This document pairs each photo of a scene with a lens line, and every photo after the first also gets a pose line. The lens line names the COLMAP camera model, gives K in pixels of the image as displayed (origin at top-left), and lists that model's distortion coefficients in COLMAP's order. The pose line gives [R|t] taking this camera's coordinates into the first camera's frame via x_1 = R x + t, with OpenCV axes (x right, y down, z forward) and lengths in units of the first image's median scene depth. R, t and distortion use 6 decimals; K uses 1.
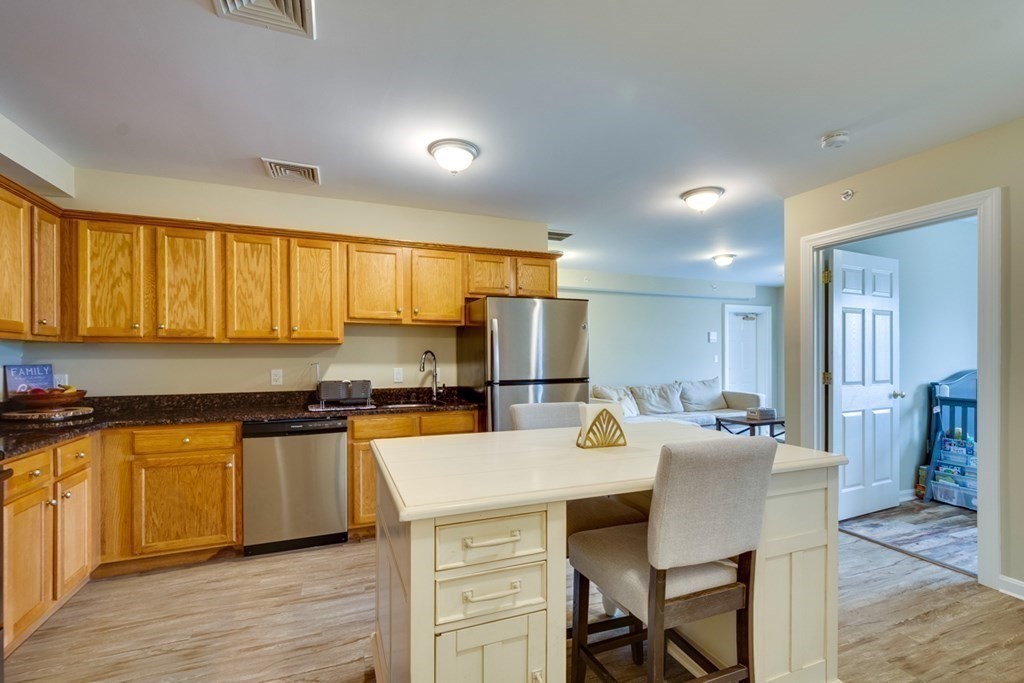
lens RADIAL K [[458.2, 0, 513.9], [0, 458.2, 361.4], [0, 0, 1]] dist [-0.003481, 0.002294]
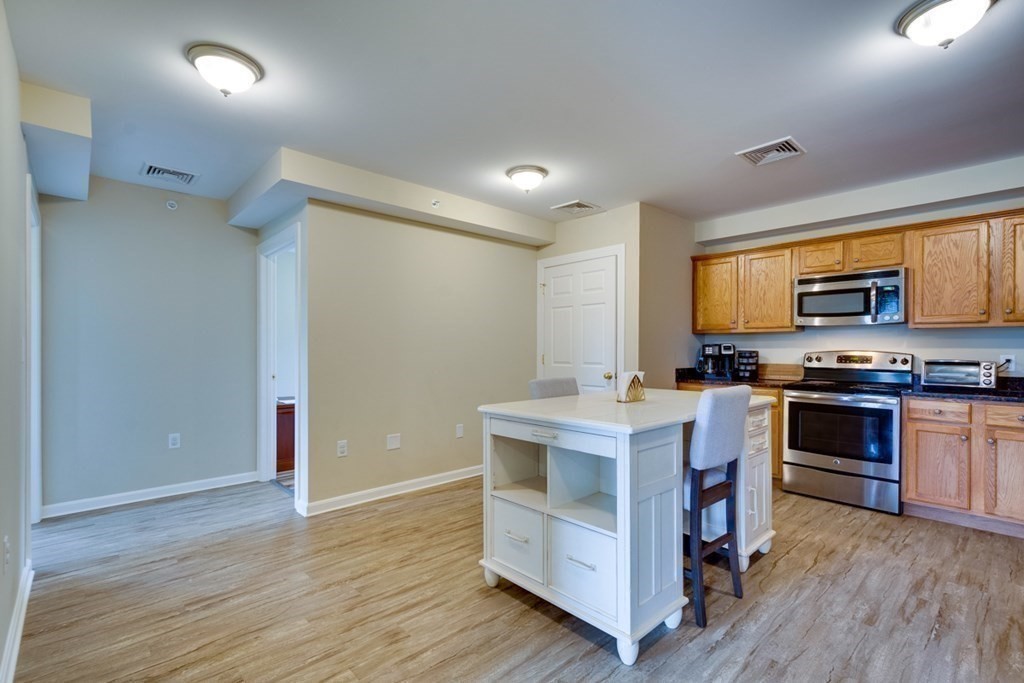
lens RADIAL K [[458.2, 0, 512.7], [0, 458.2, 351.1], [0, 0, 1]] dist [-0.003481, 0.002294]
pose [[-0.934156, 0.004752, -0.356833, 0.582535], [-0.000647, 0.999887, 0.015010, 0.003602], [0.356864, 0.014253, -0.934048, 1.223830]]
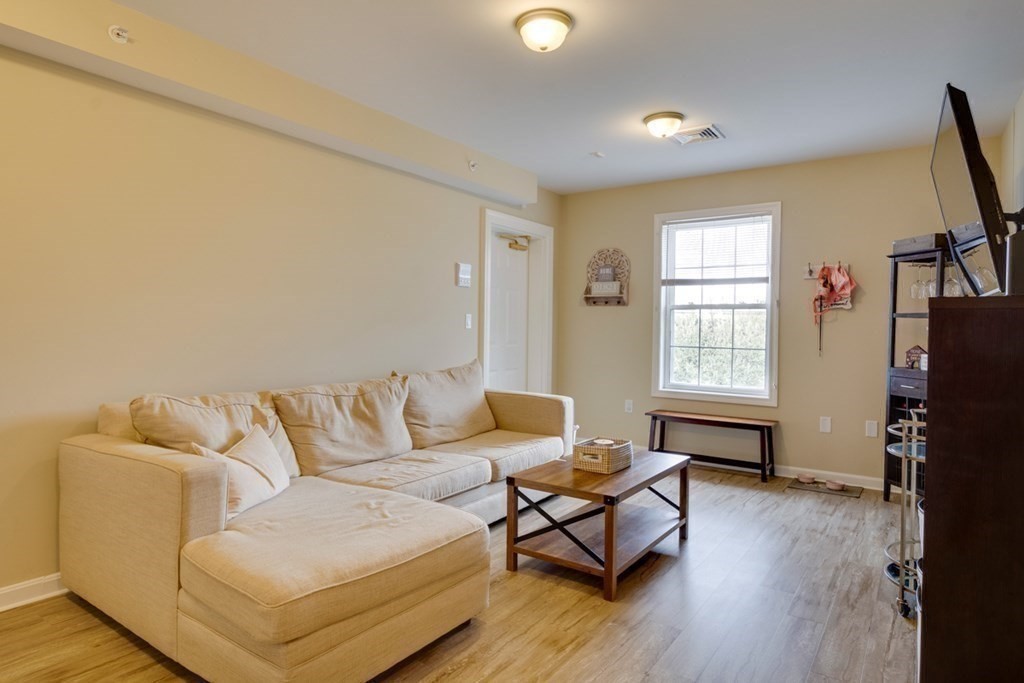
lens RADIAL K [[601.3, 0, 499.7], [0, 601.3, 333.5], [0, 0, 1]] dist [-0.005255, -0.000581]
pose [[0.842806, 0.011815, 0.538087, 0.333350], [-0.014460, 0.999895, 0.000694, 0.015448], [-0.538023, -0.008366, 0.842889, 1.141539]]
